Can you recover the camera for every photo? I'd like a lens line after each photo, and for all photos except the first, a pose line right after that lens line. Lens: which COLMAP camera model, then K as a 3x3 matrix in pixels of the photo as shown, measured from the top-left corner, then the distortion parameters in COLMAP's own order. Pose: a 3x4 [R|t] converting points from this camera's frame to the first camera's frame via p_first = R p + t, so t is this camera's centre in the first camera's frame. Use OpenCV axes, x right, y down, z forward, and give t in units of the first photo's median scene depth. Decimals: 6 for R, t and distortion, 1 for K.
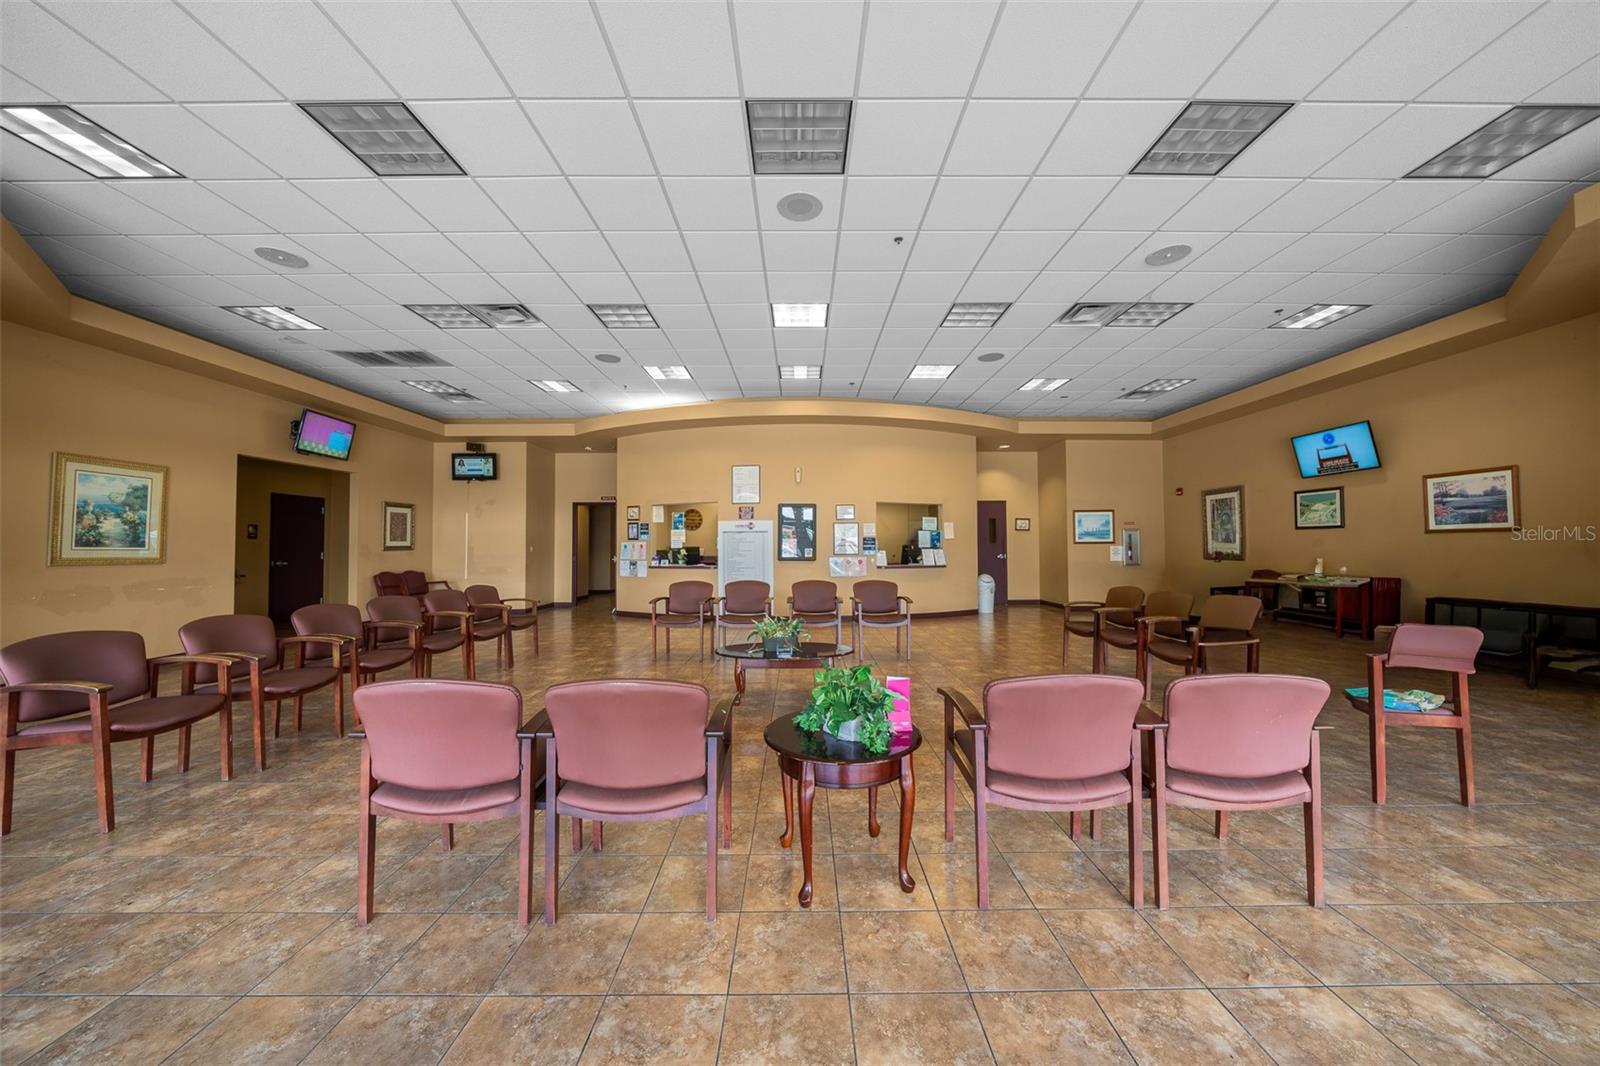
lens RADIAL K [[538.7, 0, 799.4], [0, 538.7, 528.5], [0, 0, 1]] dist [-0.006408, 0.000058]
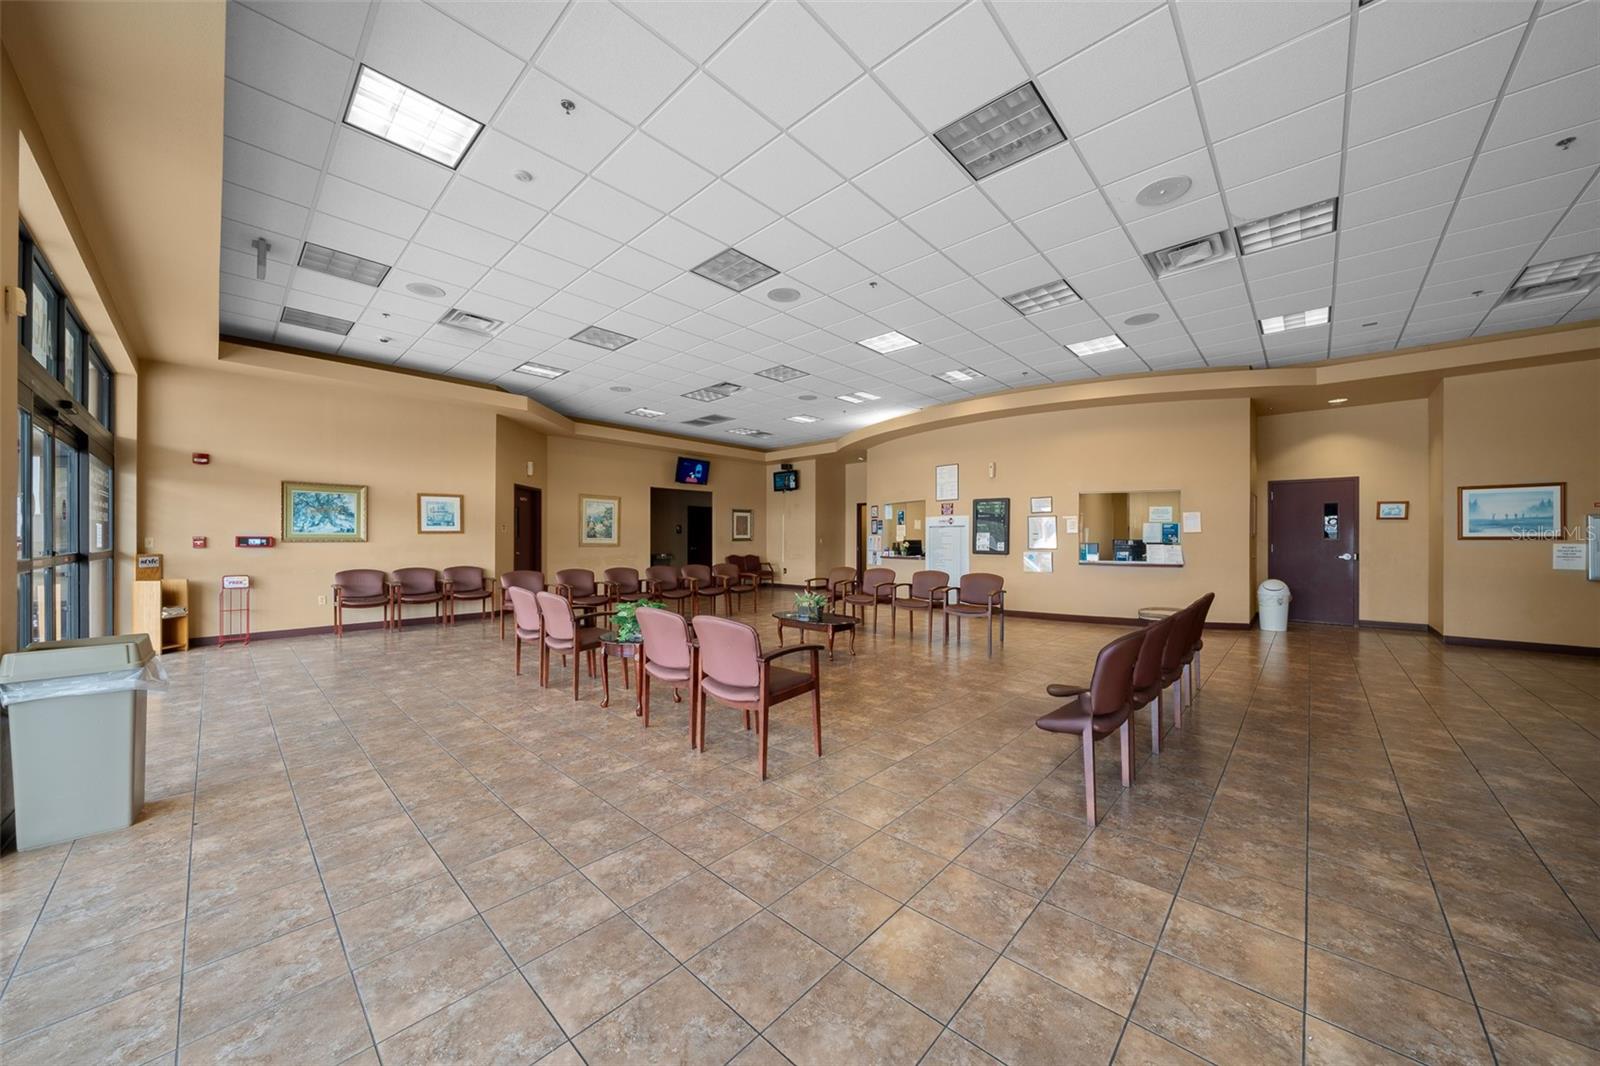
lens RADIAL K [[549.3, 0, 800.0], [0, 549.3, 533.0], [0, 0, 1]] dist [0.000014, 0.000064]
pose [[0.728889, -0.002096, -0.684629, 0.449402], [0.016607, 0.999755, 0.014620, -0.001741], [0.684430, -0.022026, 0.728745, -0.008715]]
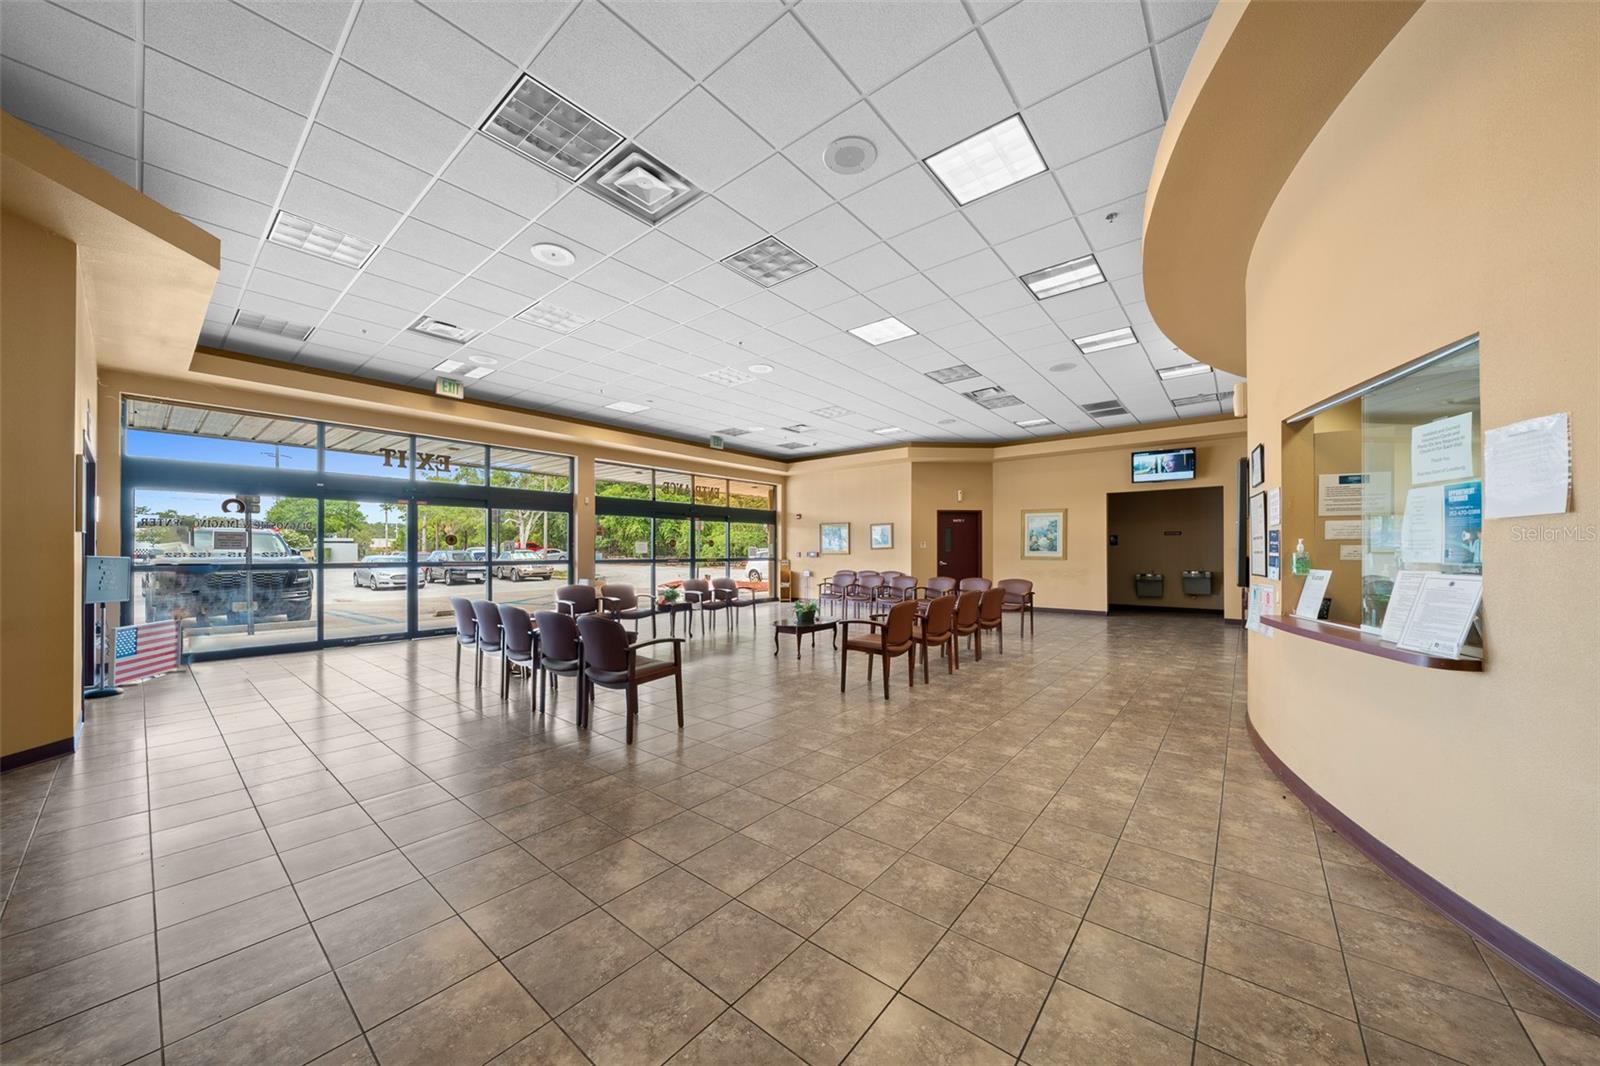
lens RADIAL K [[549.3, 0, 800.0], [0, 549.3, 533.0], [0, 0, 1]] dist [0.000014, 0.000064]
pose [[-0.638593, -0.024991, -0.769138, 0.591883], [0.013448, 0.998957, -0.043624, 0.027313], [0.769427, -0.038202, -0.637592, 1.017626]]
